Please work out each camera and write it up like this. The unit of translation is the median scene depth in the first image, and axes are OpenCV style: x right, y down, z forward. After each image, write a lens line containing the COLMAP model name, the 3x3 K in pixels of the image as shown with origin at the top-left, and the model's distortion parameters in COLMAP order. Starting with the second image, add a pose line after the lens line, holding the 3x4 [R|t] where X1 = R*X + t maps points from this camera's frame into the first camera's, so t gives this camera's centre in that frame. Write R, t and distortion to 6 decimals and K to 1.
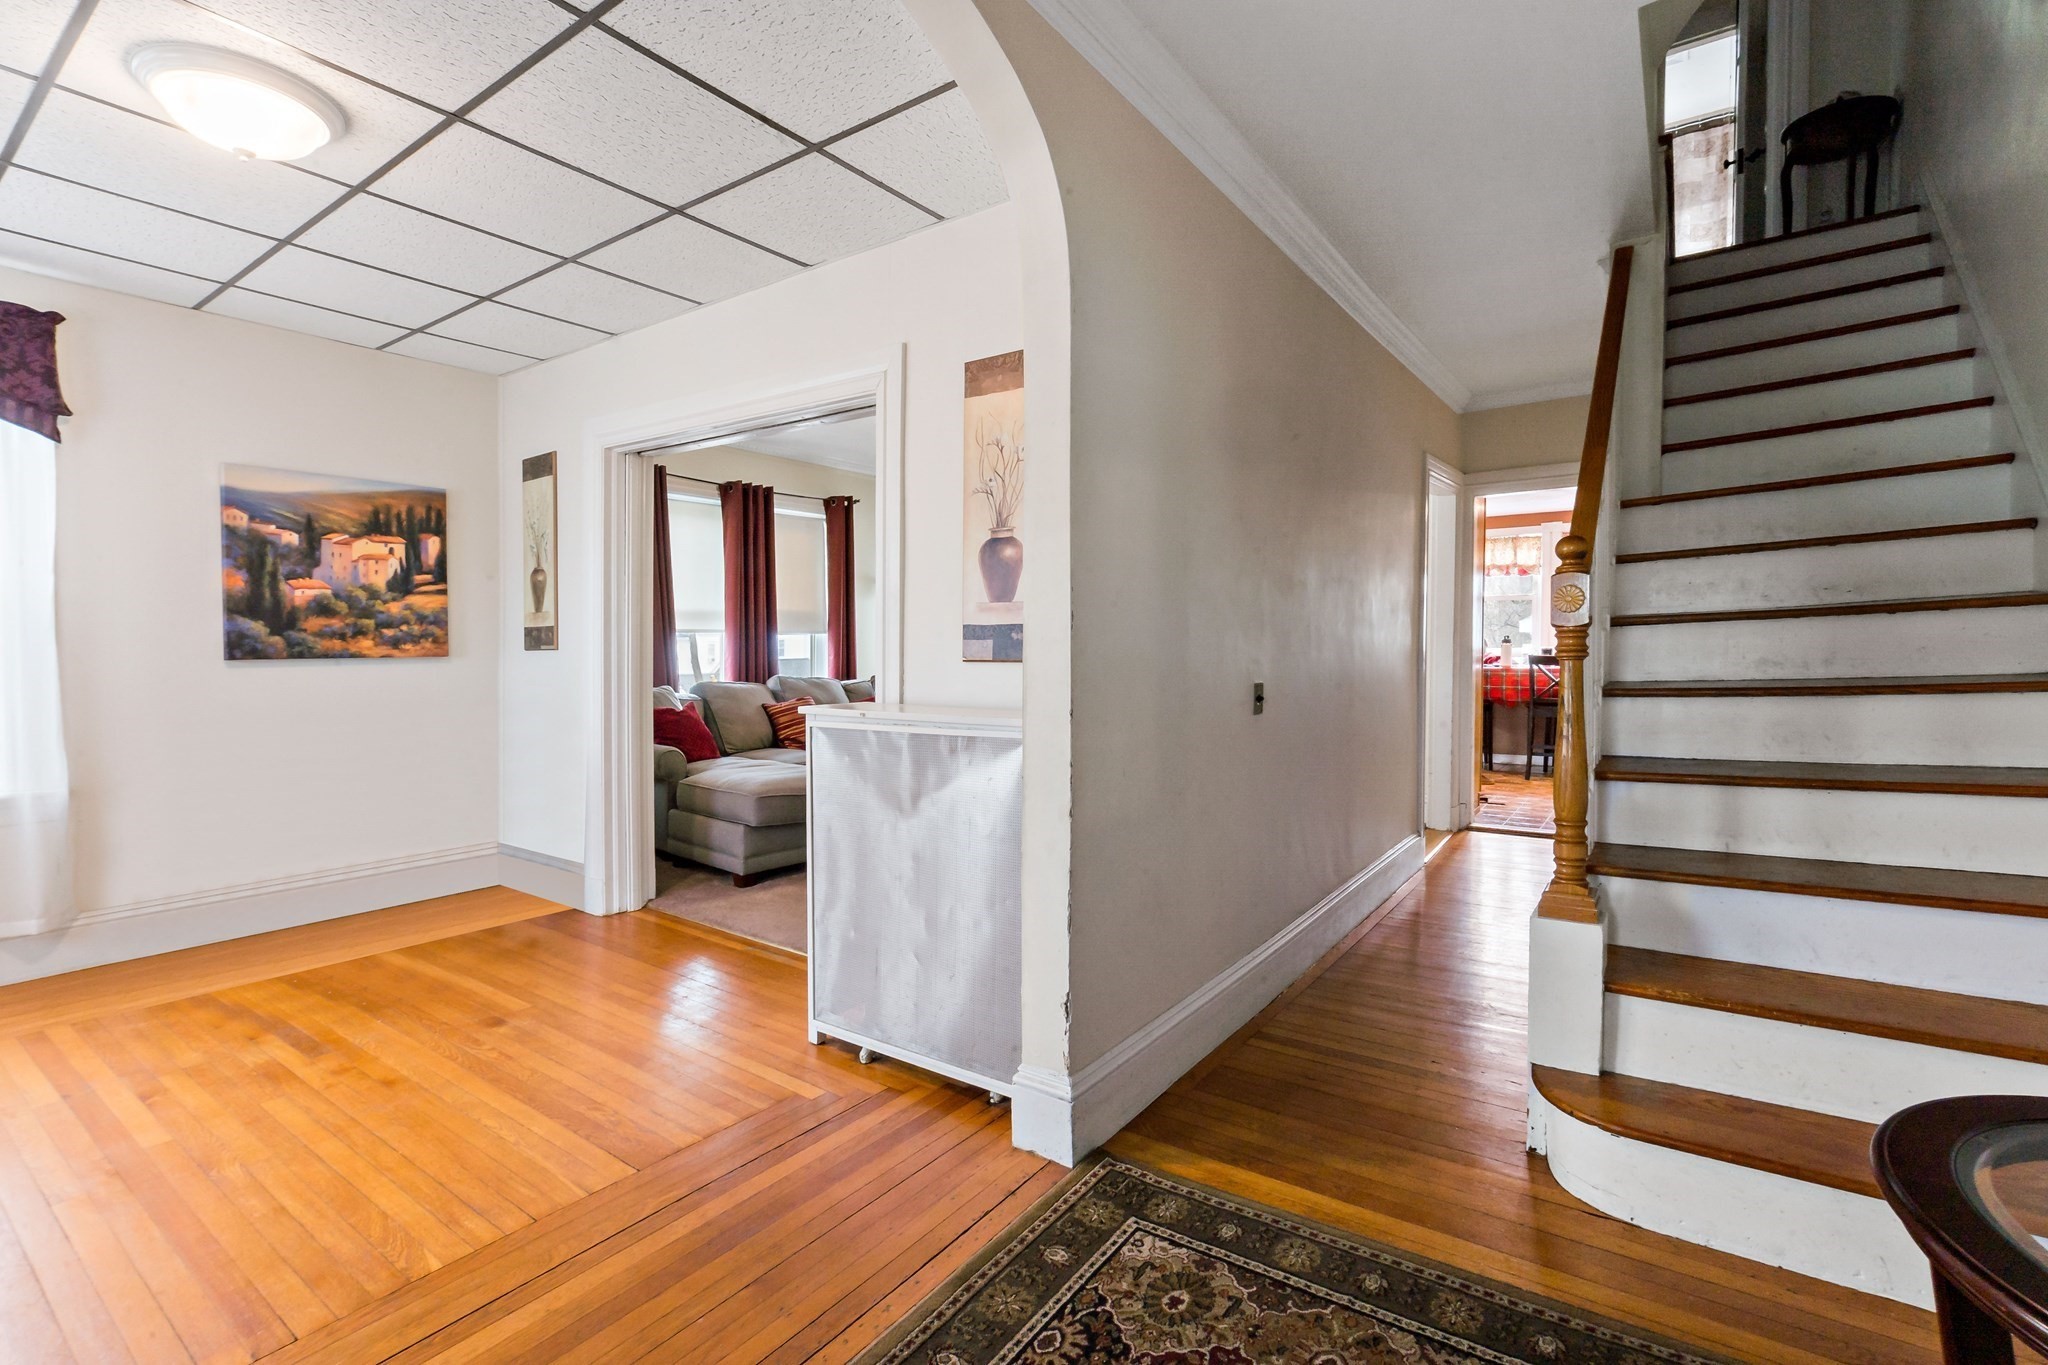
lens RADIAL K [[913.5, 0, 1024.4], [0, 913.5, 670.3], [0, 0, 1]] dist [-0.006250, 0.001777]
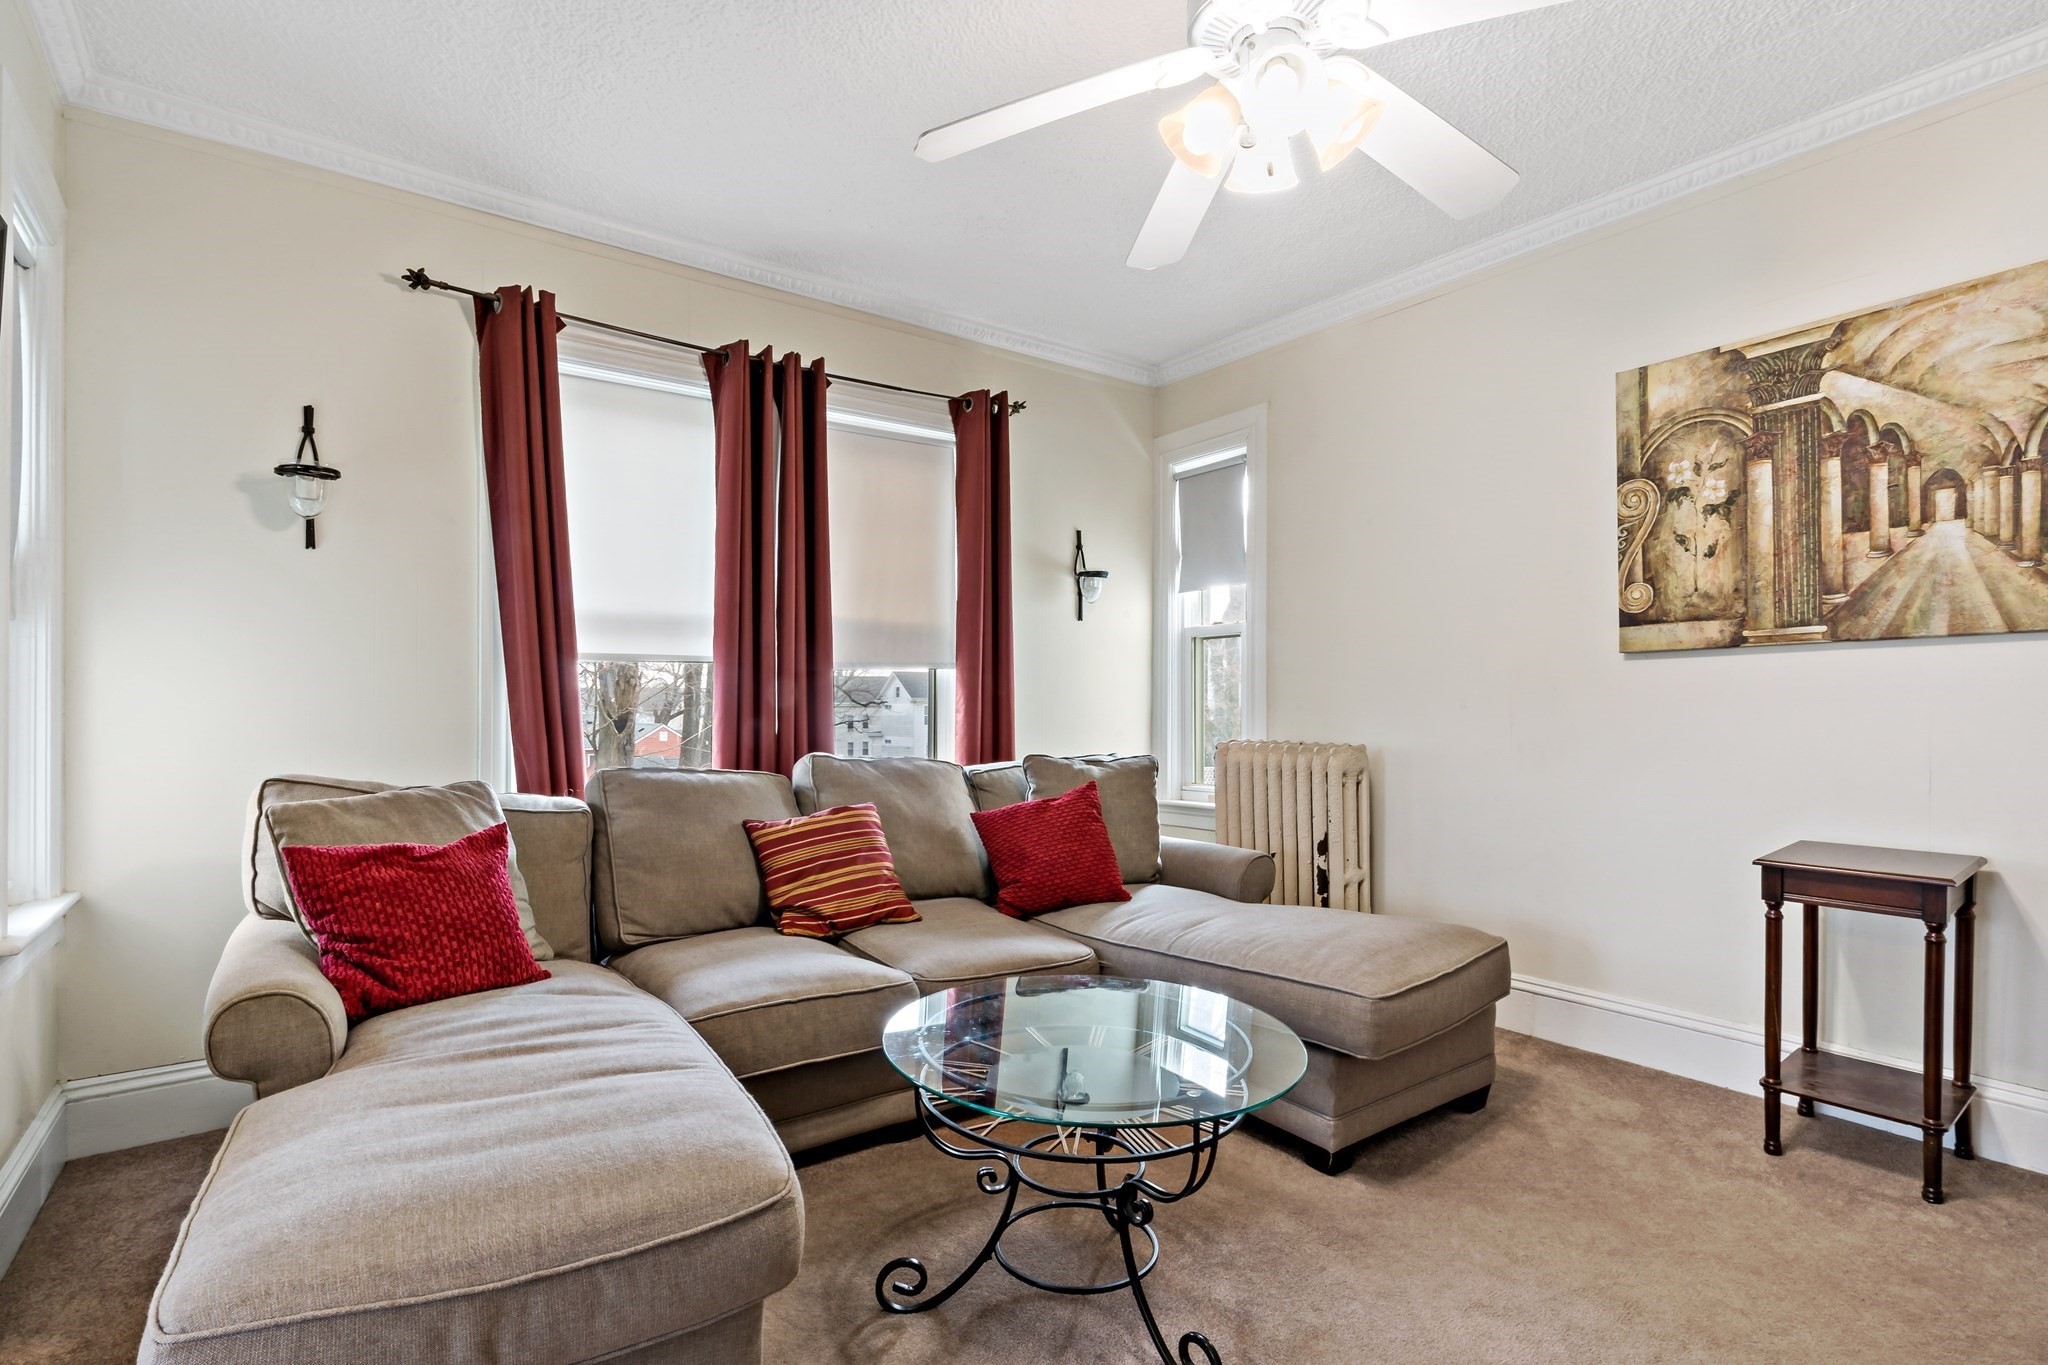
lens RADIAL K [[989.2, 0, 1014.3], [0, 989.2, 727.0], [0, 0, 1]] dist [-0.013541, 0.003647]
pose [[0.949484, 0.006659, -0.313746, -0.026362], [-0.008026, 0.999963, -0.003067, -0.012439], [0.313714, 0.005430, 0.949502, 0.927362]]
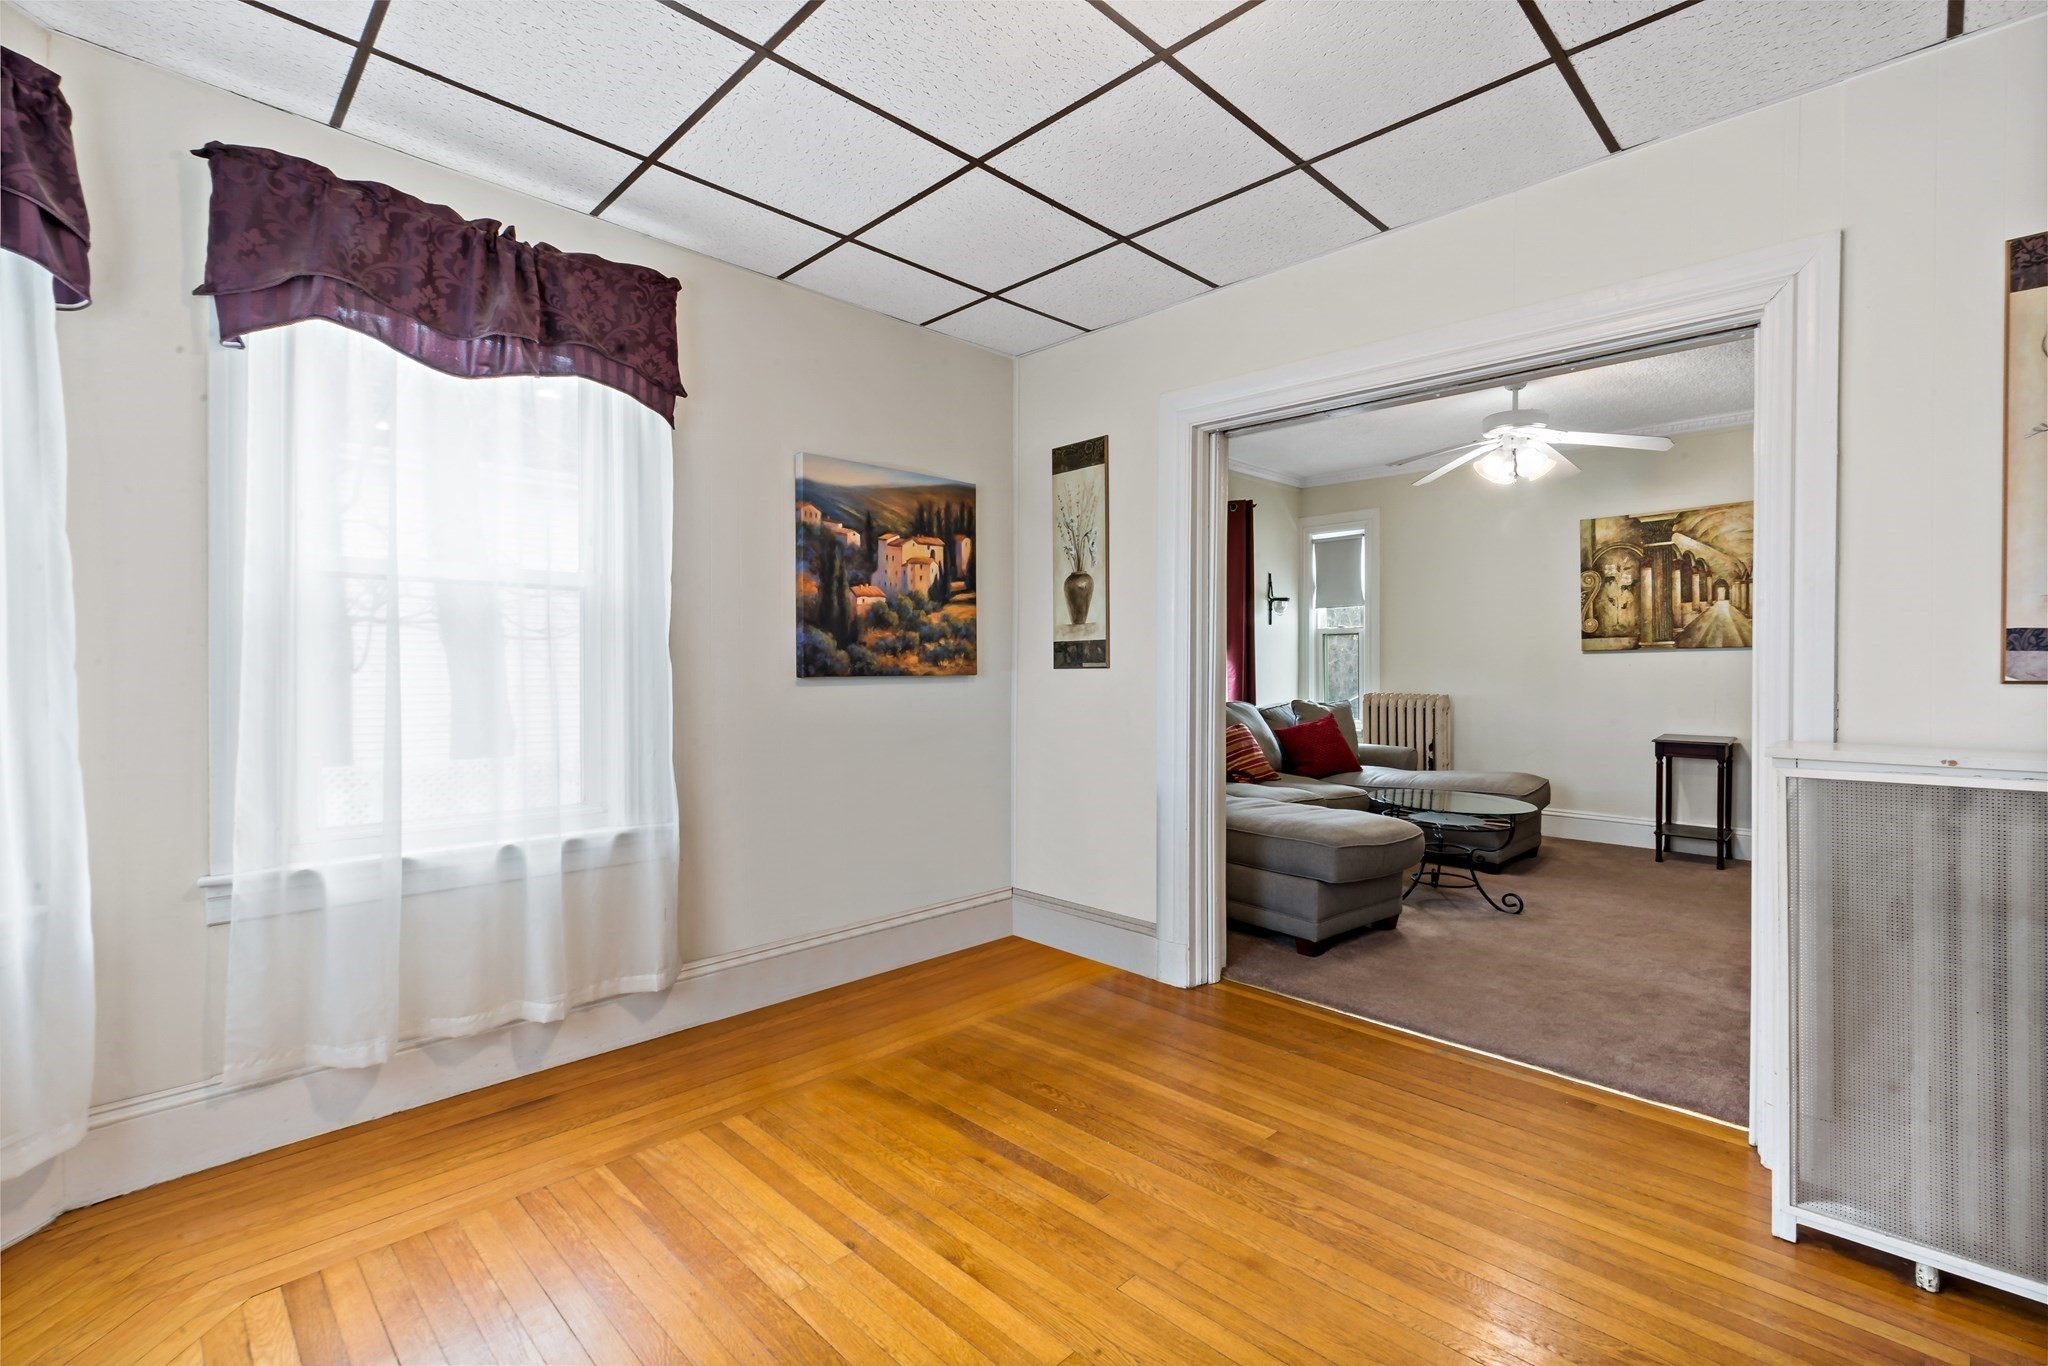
lens RADIAL K [[913.5, 0, 1042.8], [0, 913.5, 681.6], [0, 0, 1]] dist [-0.006250, 0.001777]
pose [[0.986190, 0.005233, -0.165534, -0.454445], [-0.007685, 0.999870, -0.014179, 0.003495], [0.165438, 0.015256, 0.986102, 0.156326]]
